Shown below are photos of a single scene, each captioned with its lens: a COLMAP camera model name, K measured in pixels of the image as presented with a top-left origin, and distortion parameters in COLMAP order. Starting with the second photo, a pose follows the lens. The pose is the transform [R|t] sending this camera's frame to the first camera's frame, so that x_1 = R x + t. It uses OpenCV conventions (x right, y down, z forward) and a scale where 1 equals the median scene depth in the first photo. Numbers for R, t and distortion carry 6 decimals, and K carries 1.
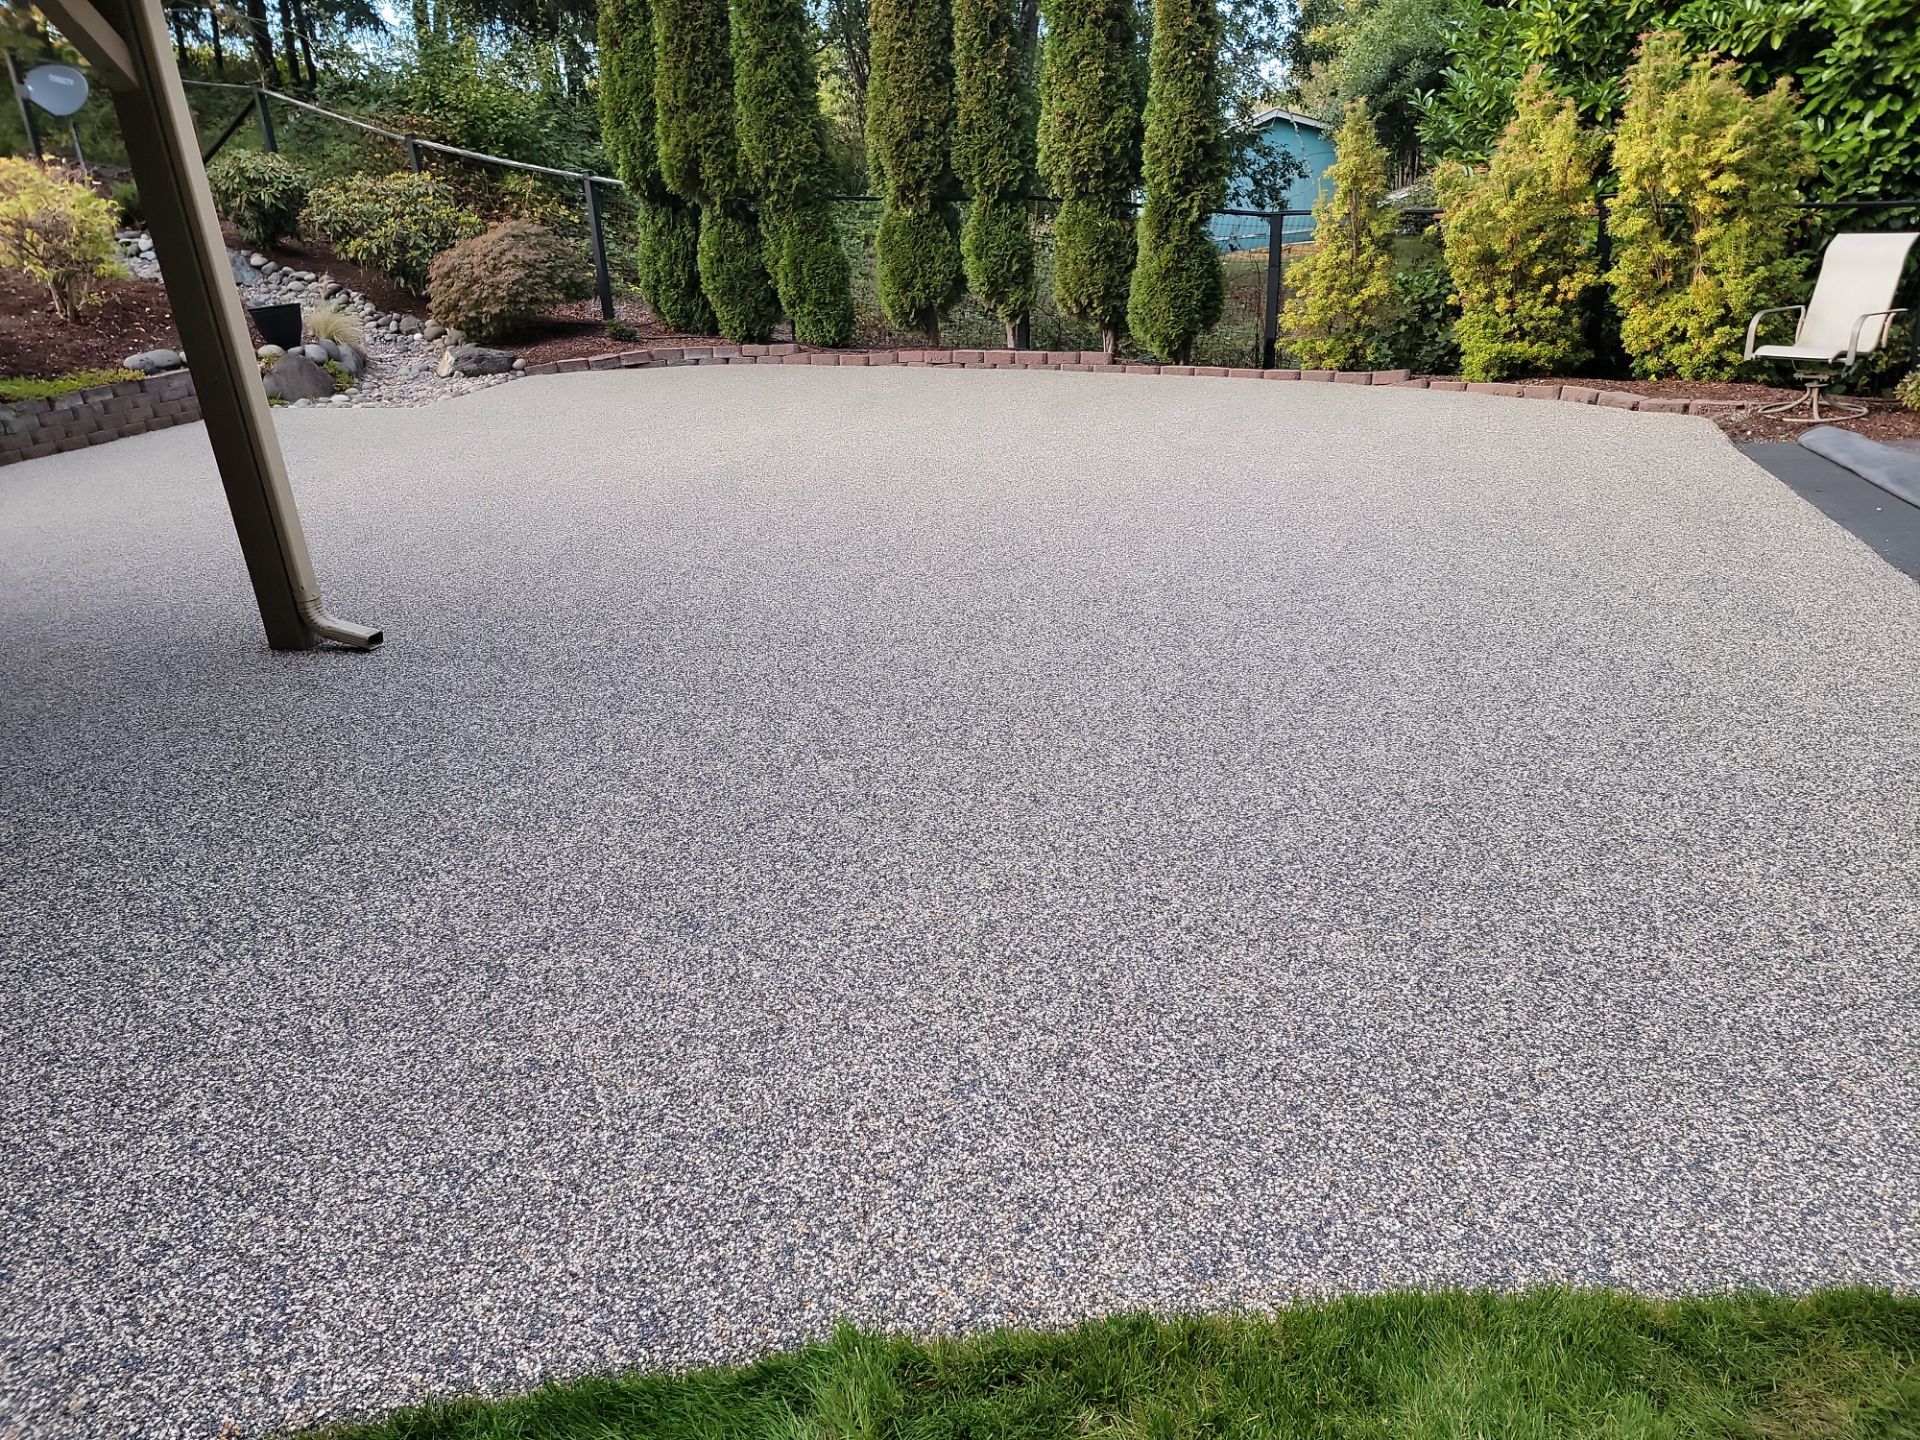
lens RADIAL K [[1318.2, 0, 961.8], [0, 1318.2, 729.2], [0, 0, 1]] dist [0.075336, -0.060899]
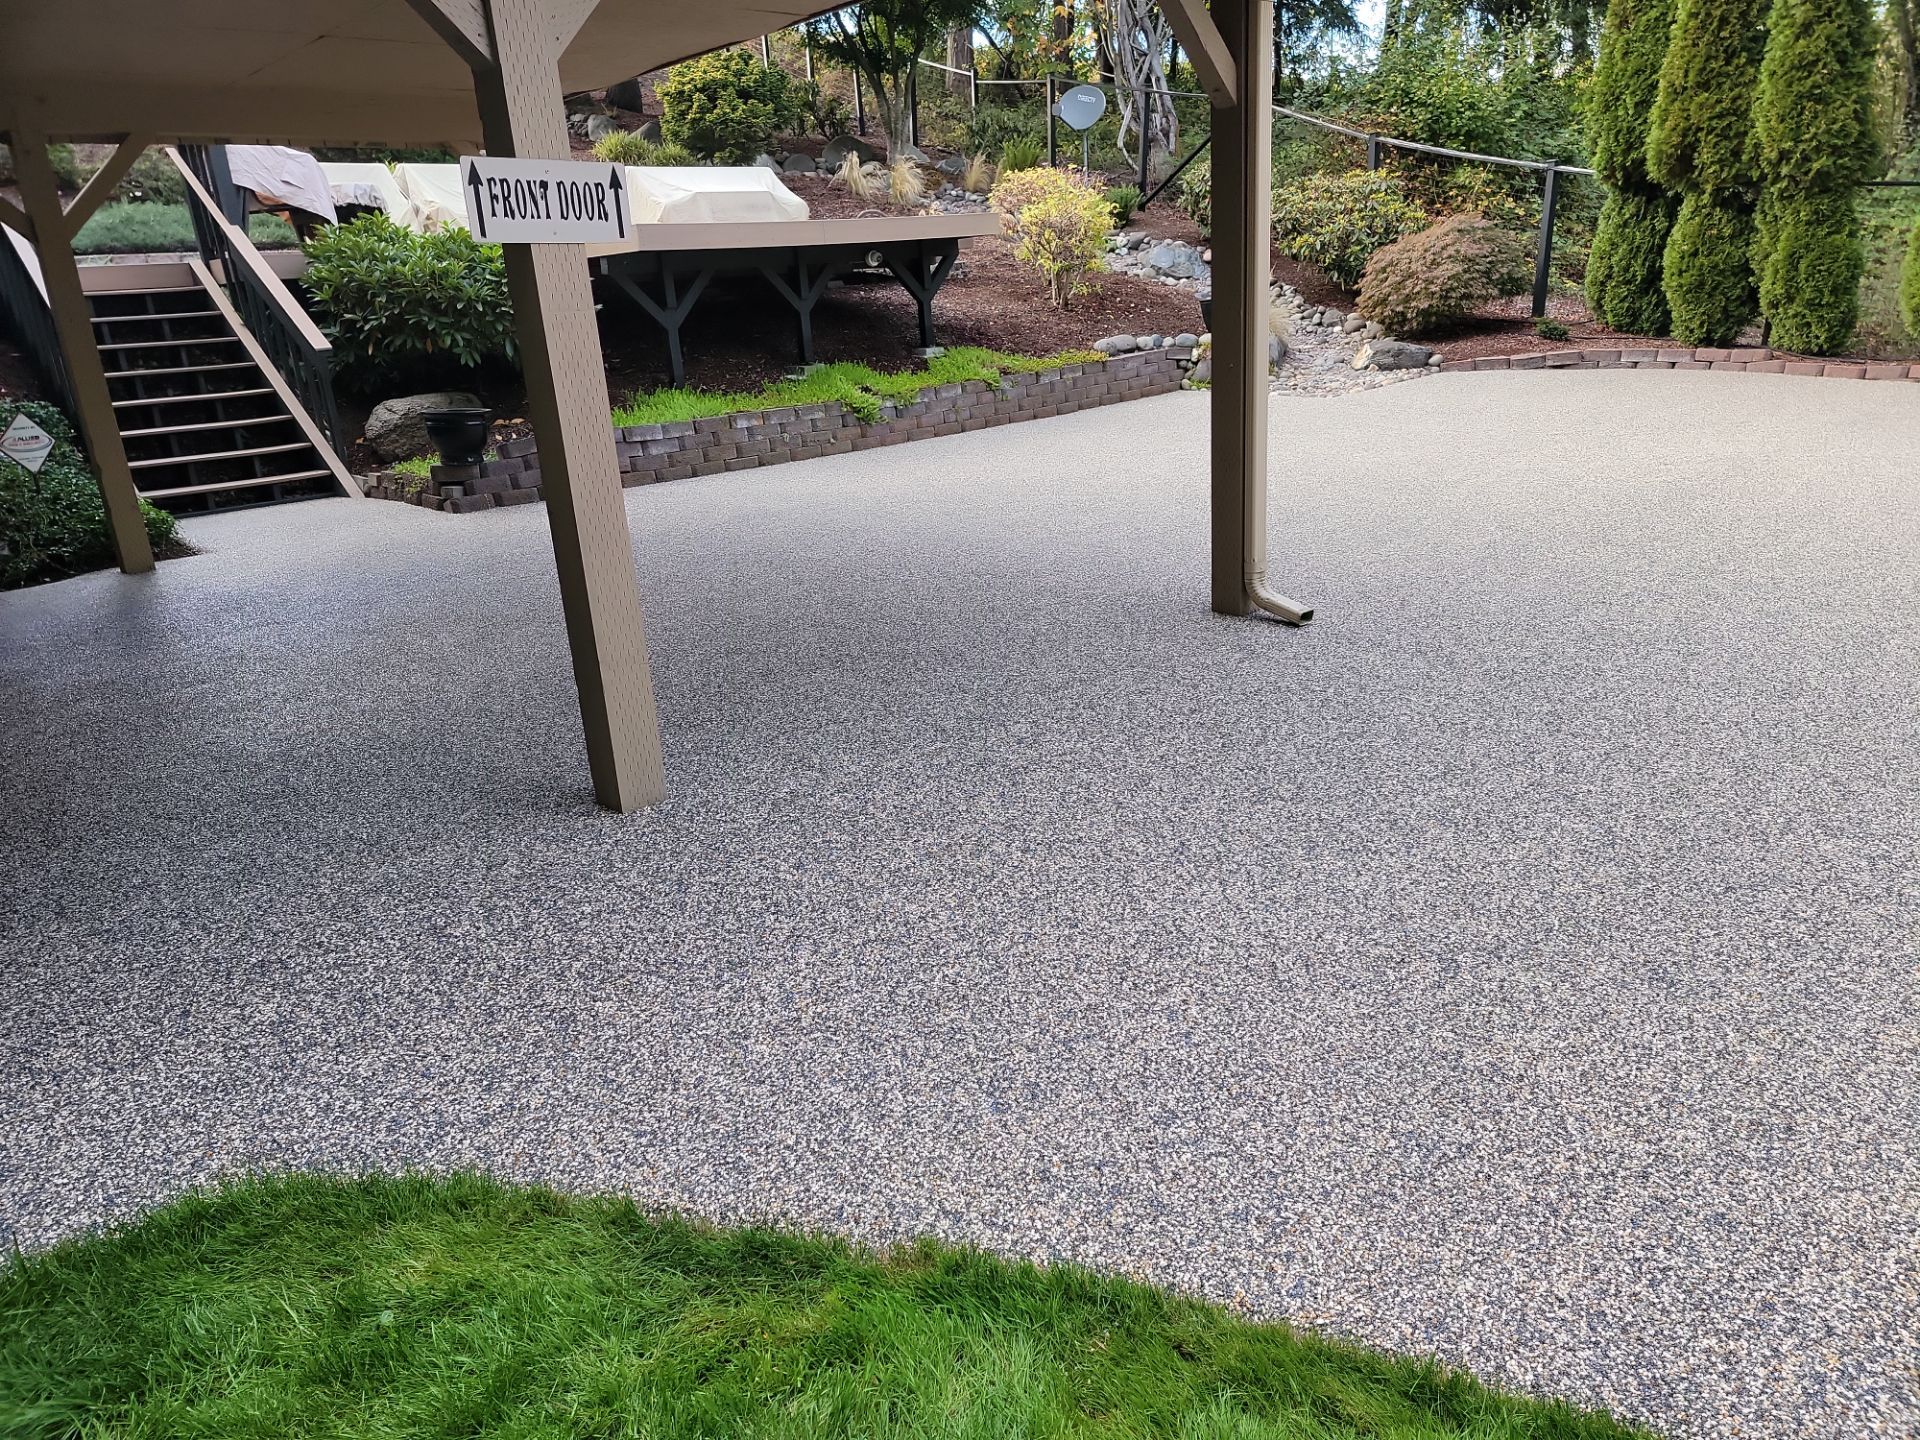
lens RADIAL K [[1318.2, 0, 947.0], [0, 1318.2, 730.3], [0, 0, 1]] dist [0.075336, -0.060899]
pose [[0.823289, 0.204078, -0.529667, -0.122262], [-0.200860, 0.977500, 0.064418, 0.013904], [0.530896, 0.053354, 0.845756, -0.053921]]
